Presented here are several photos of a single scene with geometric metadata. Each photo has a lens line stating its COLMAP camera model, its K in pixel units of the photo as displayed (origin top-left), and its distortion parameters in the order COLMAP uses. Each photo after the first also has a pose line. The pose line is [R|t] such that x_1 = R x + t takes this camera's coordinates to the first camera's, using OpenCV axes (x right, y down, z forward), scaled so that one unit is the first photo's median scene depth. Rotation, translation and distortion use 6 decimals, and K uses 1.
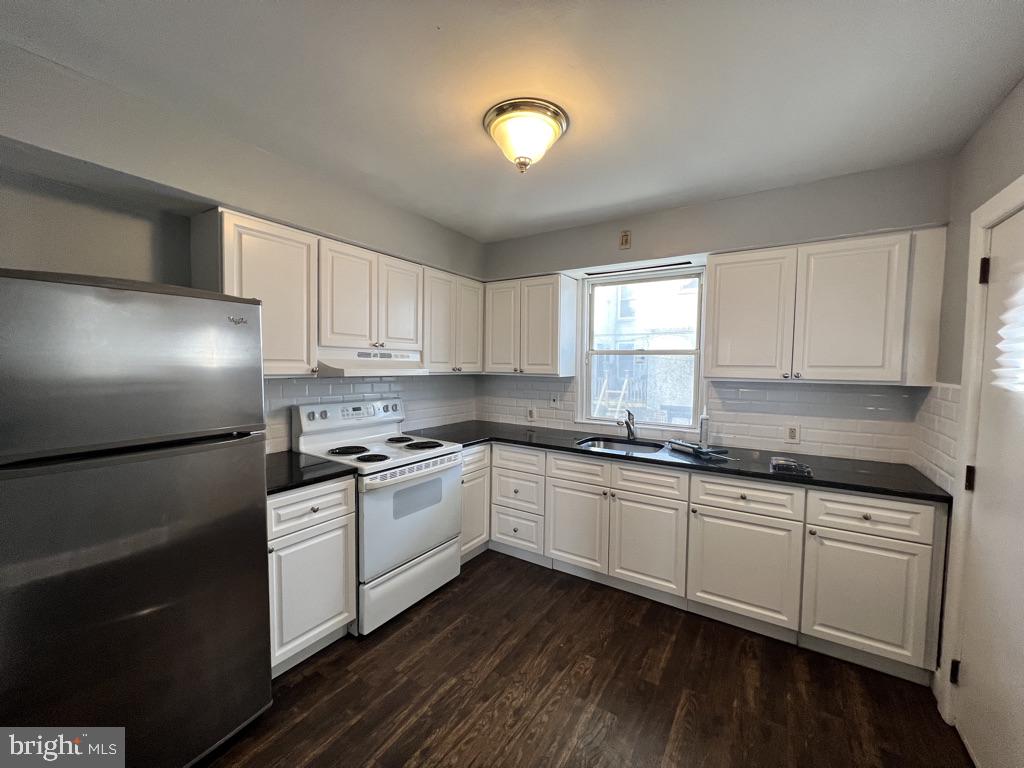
lens RADIAL K [[406.8, 0, 513.7], [0, 406.8, 386.7], [0, 0, 1]] dist [-0.001606, 0.000281]
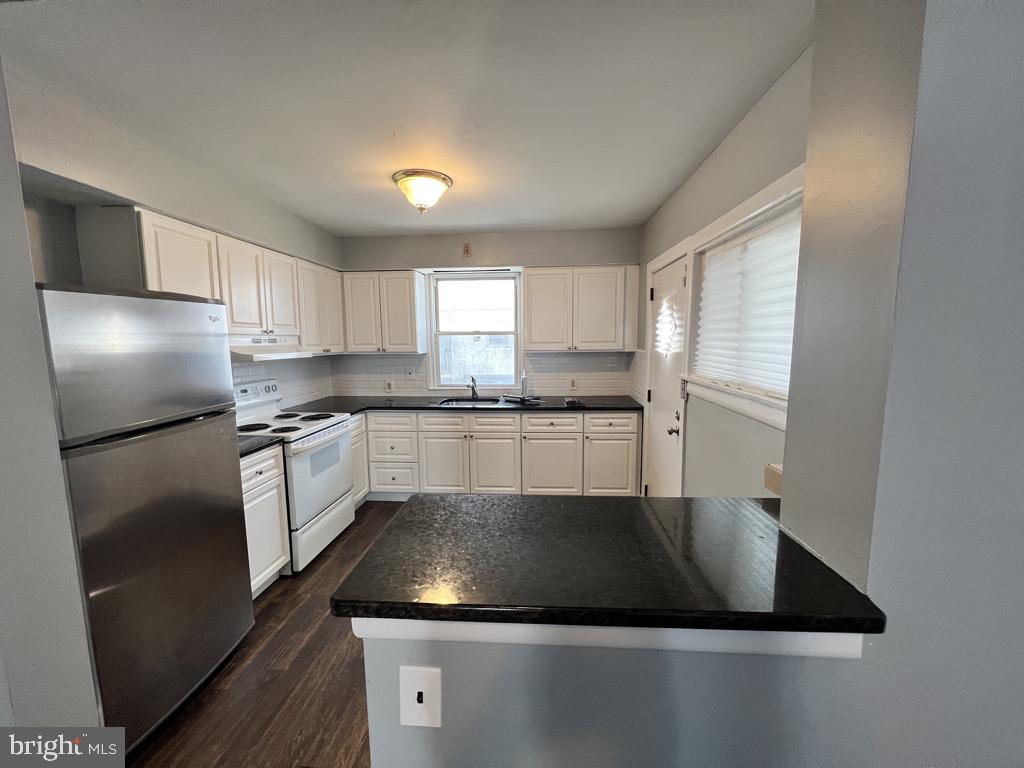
lens RADIAL K [[406.8, 0, 513.7], [0, 406.8, 386.7], [0, 0, 1]] dist [-0.001606, 0.000281]
pose [[0.878400, -0.076707, 0.471730, -0.298572], [0.046199, 0.996042, 0.075939, -0.006411], [-0.475688, -0.044911, 0.878467, -0.321926]]
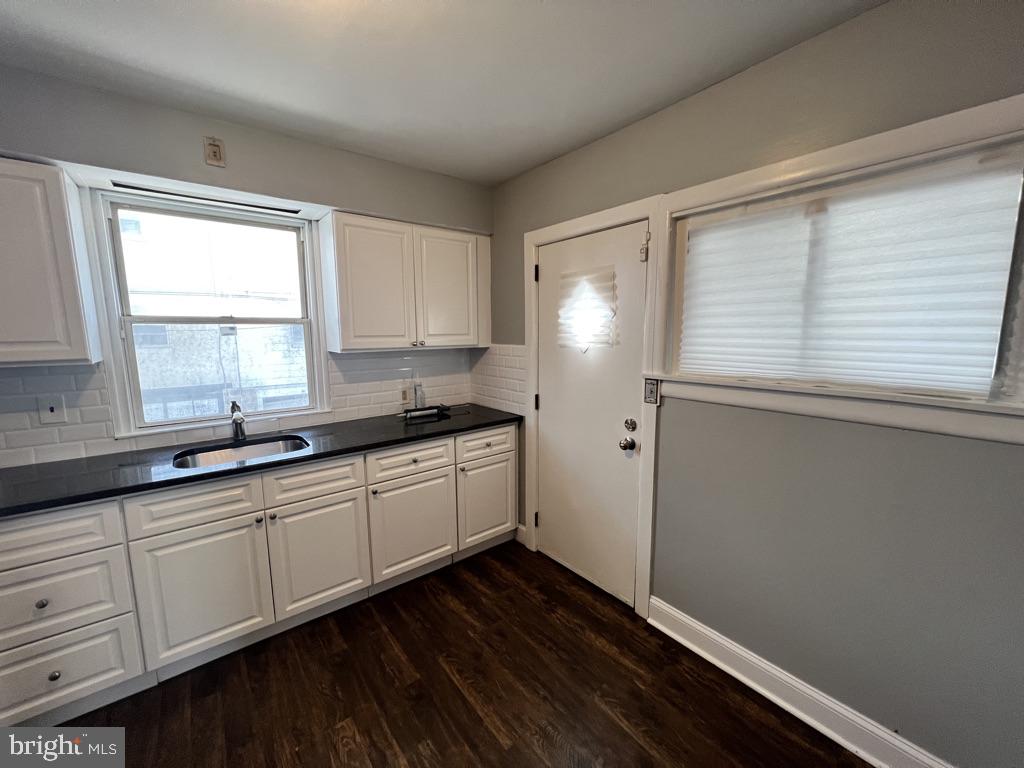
lens RADIAL K [[406.8, 0, 513.7], [0, 406.8, 386.7], [0, 0, 1]] dist [-0.001606, 0.000281]
pose [[0.324345, -0.140747, 0.935409, -0.286688], [0.066883, 0.989806, 0.125741, -0.031606], [-0.943571, 0.021780, 0.330453, 0.365860]]
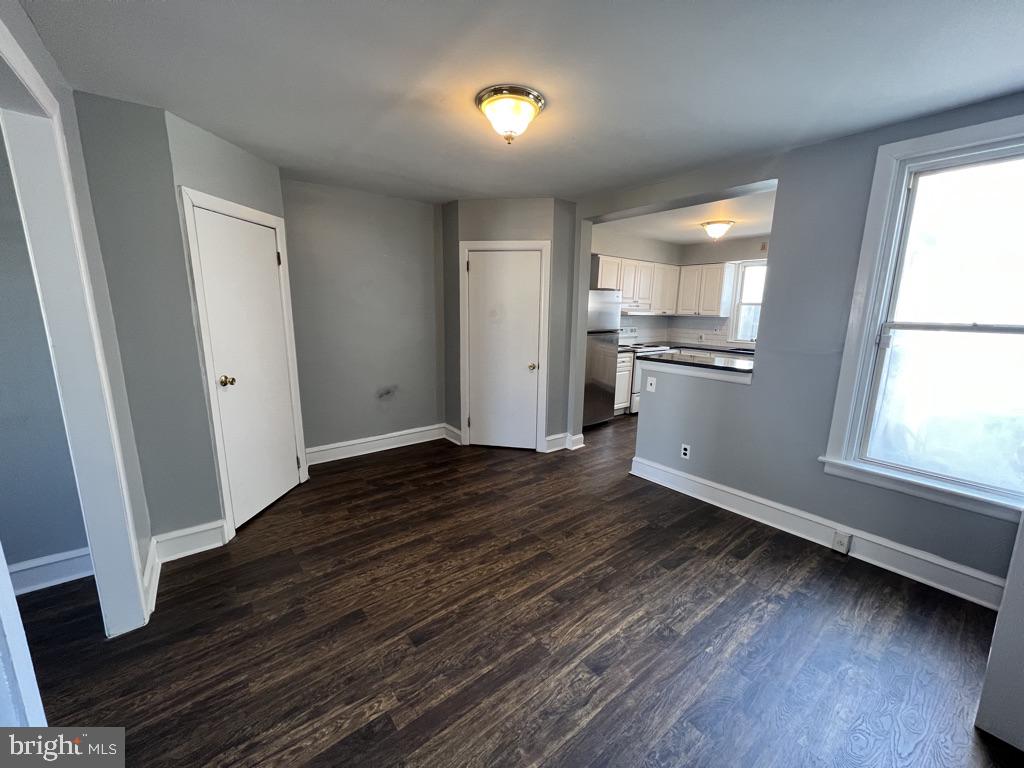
lens RADIAL K [[406.8, 0, 513.7], [0, 406.8, 386.7], [0, 0, 1]] dist [-0.001606, 0.000281]
pose [[0.944006, 0.066905, -0.323072, -0.223512], [-0.022797, 0.990110, 0.138431, 0.077805], [0.329139, -0.123315, 0.936195, -1.559352]]
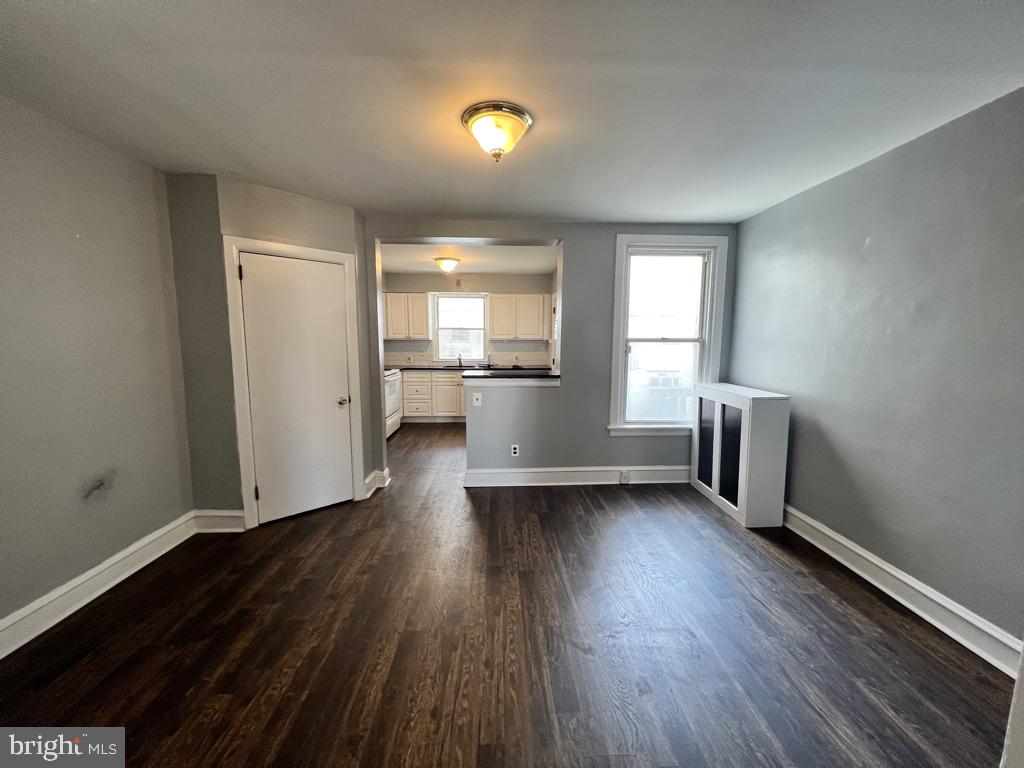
lens RADIAL K [[406.8, 0, 513.7], [0, 406.8, 386.7], [0, 0, 1]] dist [-0.001606, 0.000281]
pose [[0.819839, -0.075183, 0.567637, -1.029461], [0.034524, 0.996029, 0.082059, 0.083701], [-0.571552, -0.047678, 0.819179, -1.423968]]
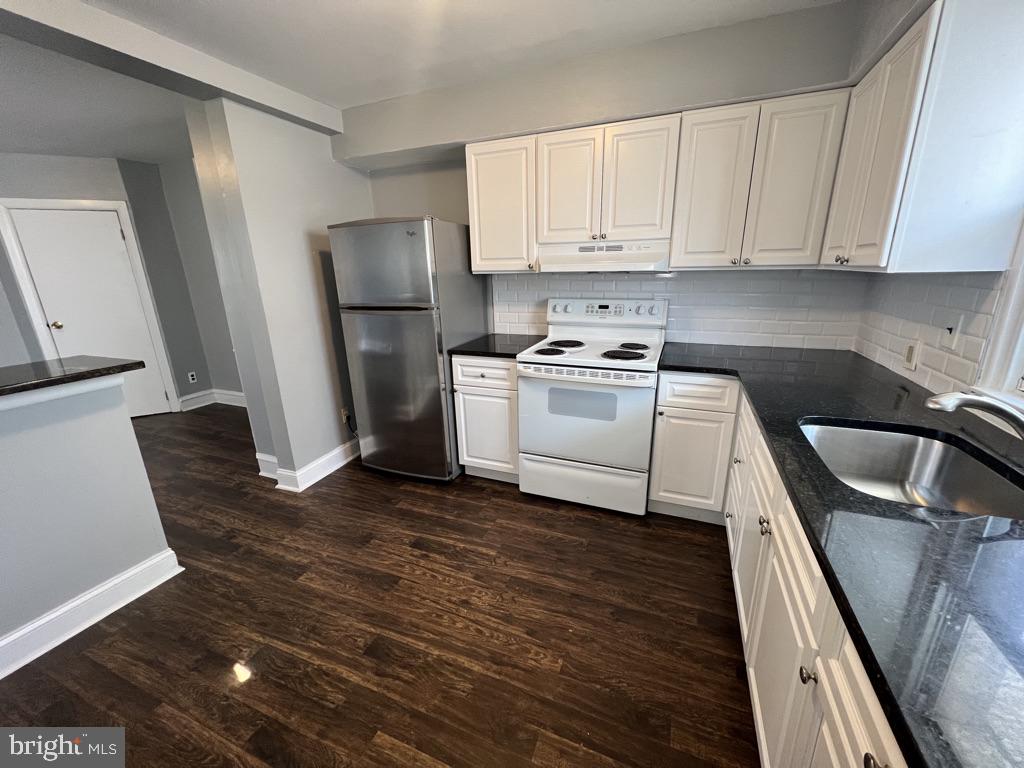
lens RADIAL K [[406.8, 0, 513.7], [0, 406.8, 386.7], [0, 0, 1]] dist [-0.001606, 0.000281]
pose [[0.183016, 0.260285, -0.948028, 0.632729], [-0.030814, 0.965360, 0.259095, -0.008066], [0.982627, -0.018206, 0.184697, 0.675951]]
